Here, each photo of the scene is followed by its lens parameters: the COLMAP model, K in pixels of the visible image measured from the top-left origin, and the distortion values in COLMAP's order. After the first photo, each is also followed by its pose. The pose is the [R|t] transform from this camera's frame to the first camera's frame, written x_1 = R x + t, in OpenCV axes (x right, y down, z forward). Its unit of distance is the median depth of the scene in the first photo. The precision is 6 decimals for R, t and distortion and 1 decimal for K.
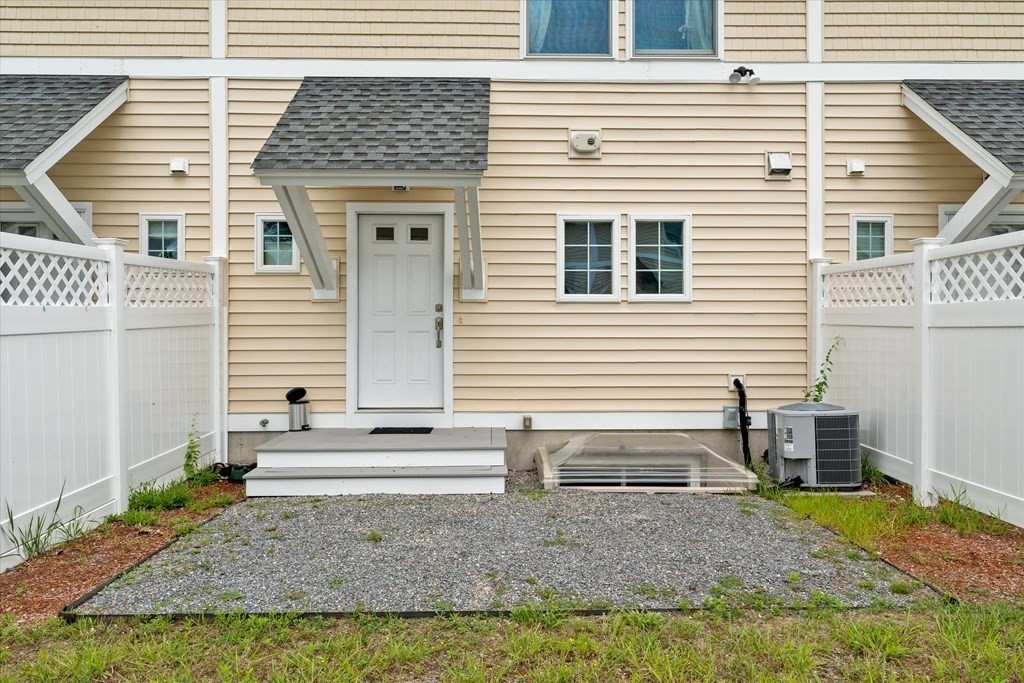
lens RADIAL K [[491.7, 0, 511.5], [0, 491.7, 335.9], [0, 0, 1]] dist [0.001044, 0.000844]
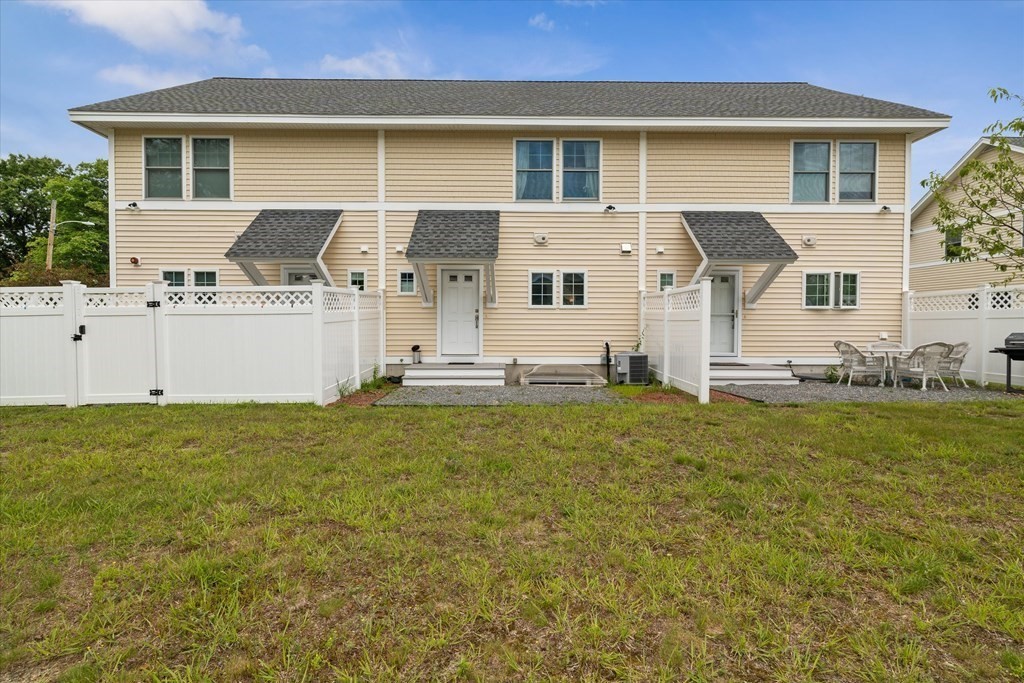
lens RADIAL K [[484.2, 0, 520.0], [0, 484.2, 332.4], [0, 0, 1]] dist [0.001744, 0.000536]
pose [[0.999953, 0.004514, -0.008543, 0.073622], [-0.004398, 0.999899, 0.013492, 0.011882], [0.008603, -0.013453, 0.999872, -1.265933]]
